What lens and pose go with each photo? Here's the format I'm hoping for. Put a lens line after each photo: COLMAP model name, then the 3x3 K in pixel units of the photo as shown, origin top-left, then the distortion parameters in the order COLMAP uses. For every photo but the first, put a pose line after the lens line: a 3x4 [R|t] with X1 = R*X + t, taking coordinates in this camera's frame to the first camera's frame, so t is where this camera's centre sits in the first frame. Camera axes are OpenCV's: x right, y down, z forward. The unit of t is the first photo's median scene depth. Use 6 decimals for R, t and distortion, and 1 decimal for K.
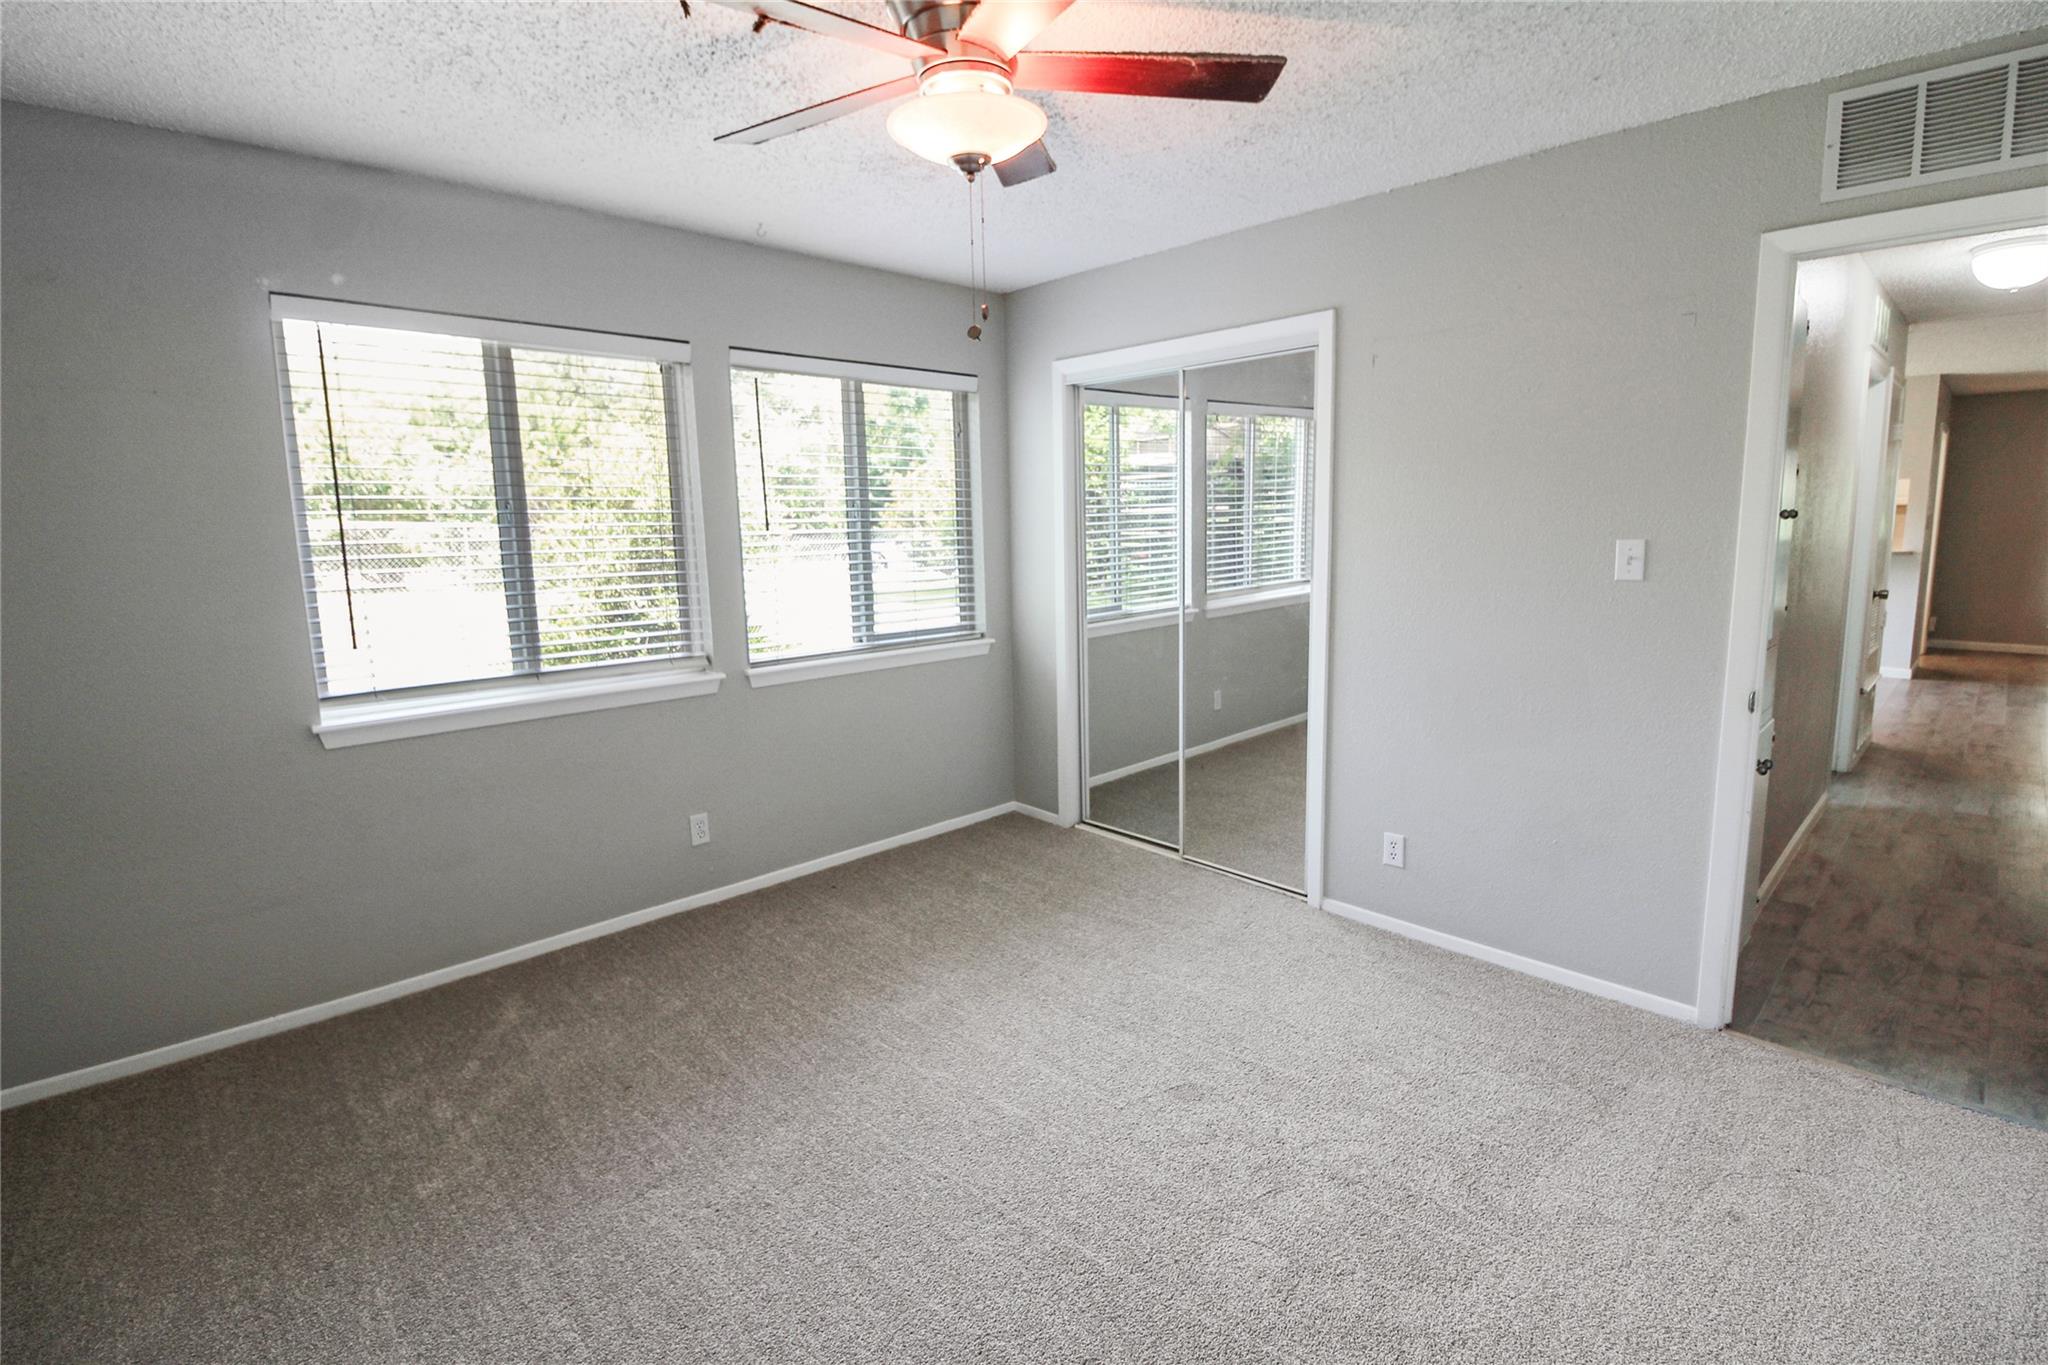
lens RADIAL K [[981.8, 0, 1031.8], [0, 981.8, 668.9], [0, 0, 1]] dist [-0.016474, -0.000152]
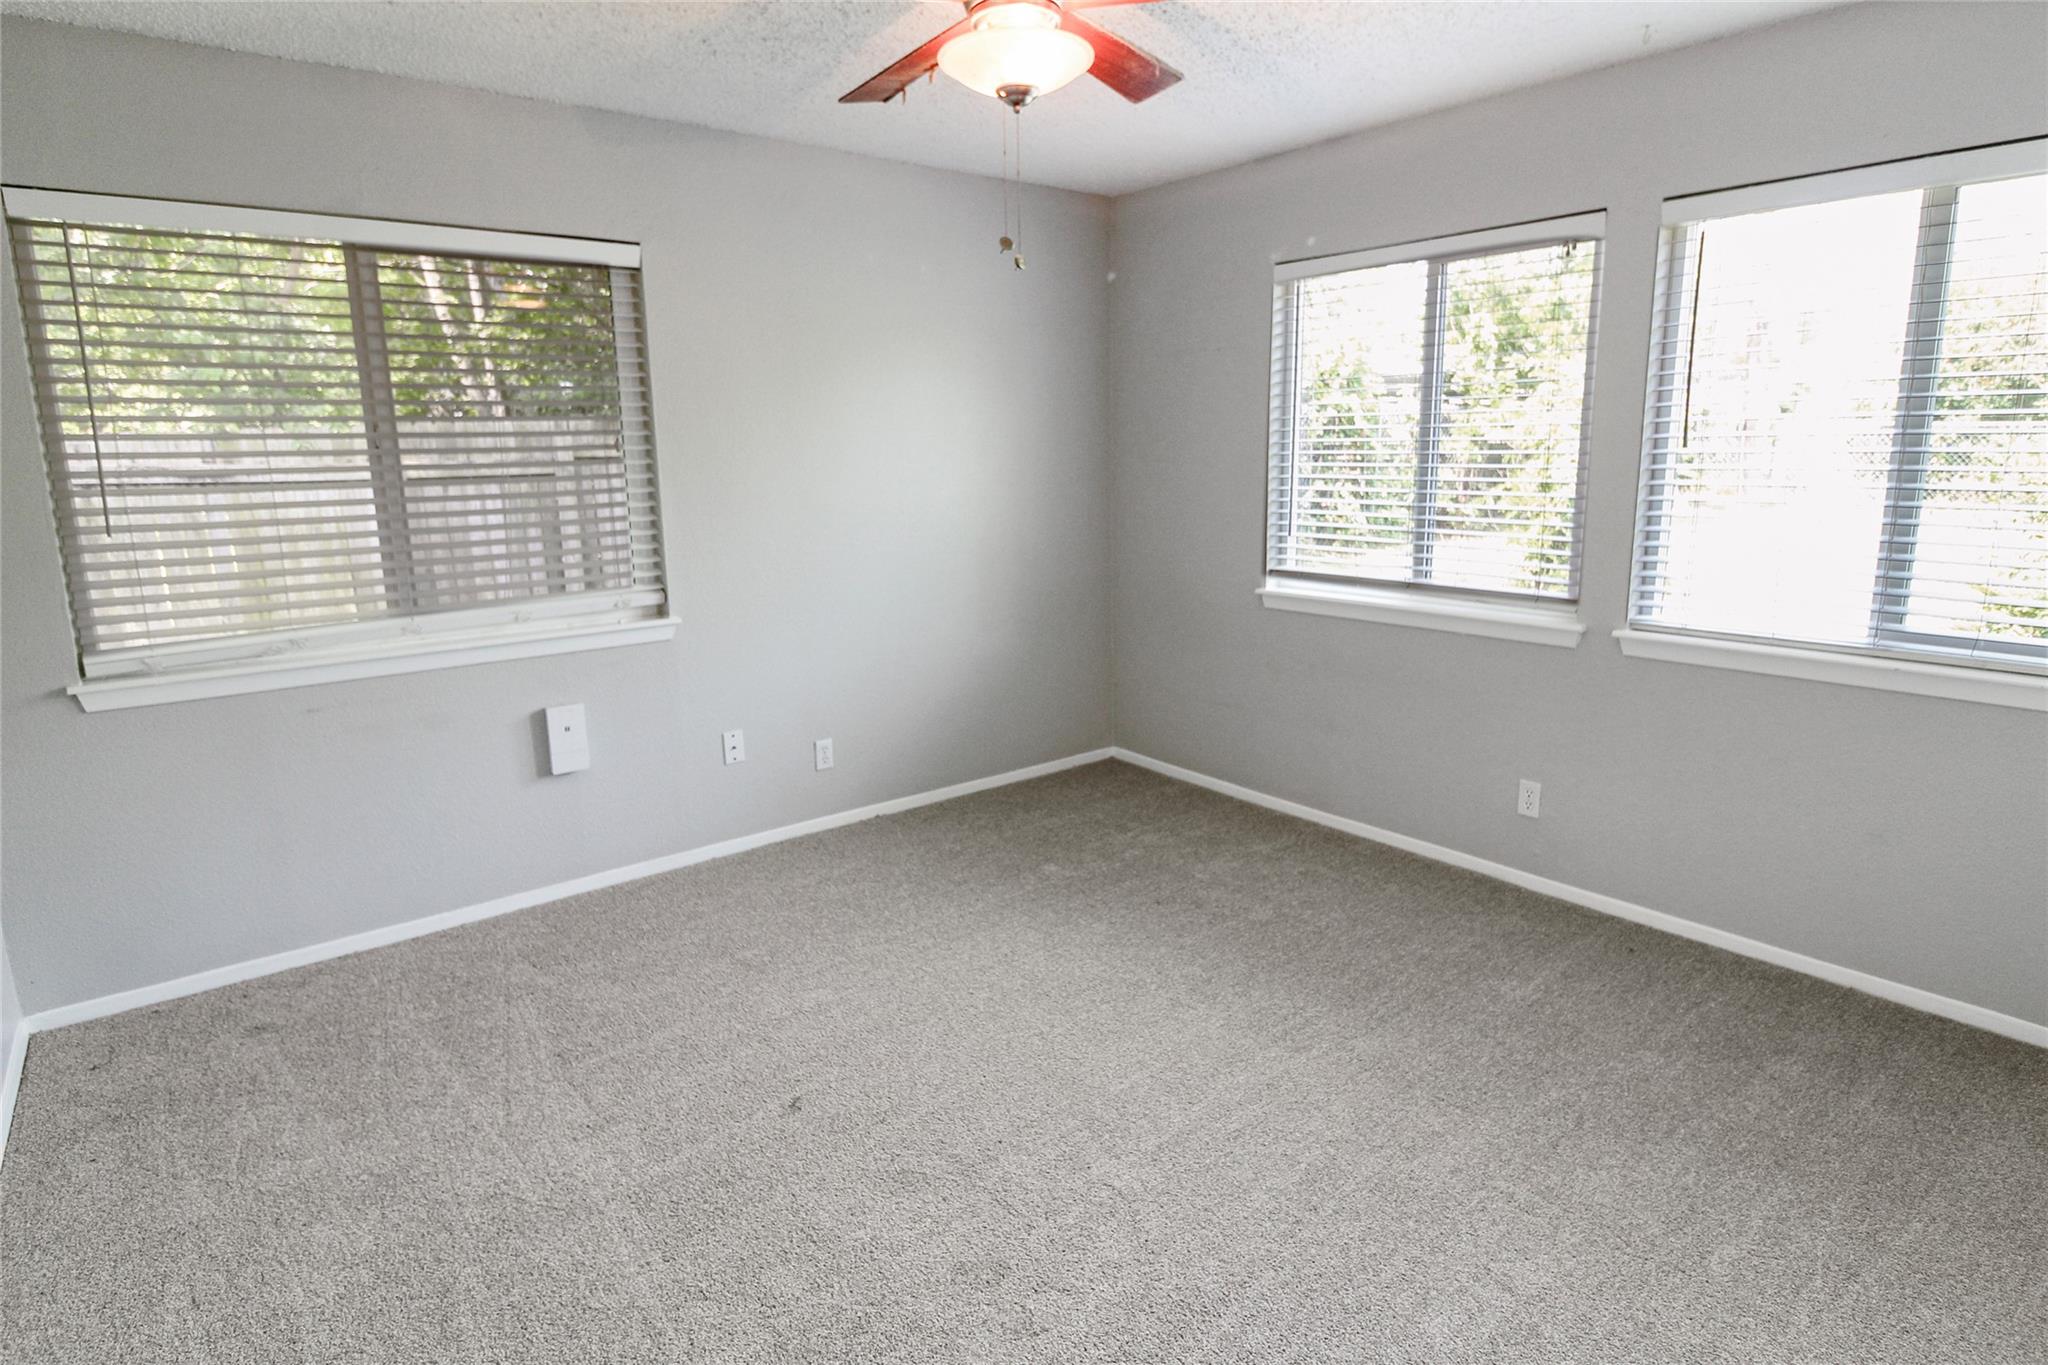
lens RADIAL K [[1118.3, 0, 1030.0], [0, 1118.3, 675.0], [0, 0, 1]] dist [-0.005814, -0.001617]
pose [[-0.117452, 0.213597, -0.969836, 0.634525], [-0.135849, 0.963959, 0.228754, -0.104811], [0.983743, 0.158619, -0.084202, 0.634336]]
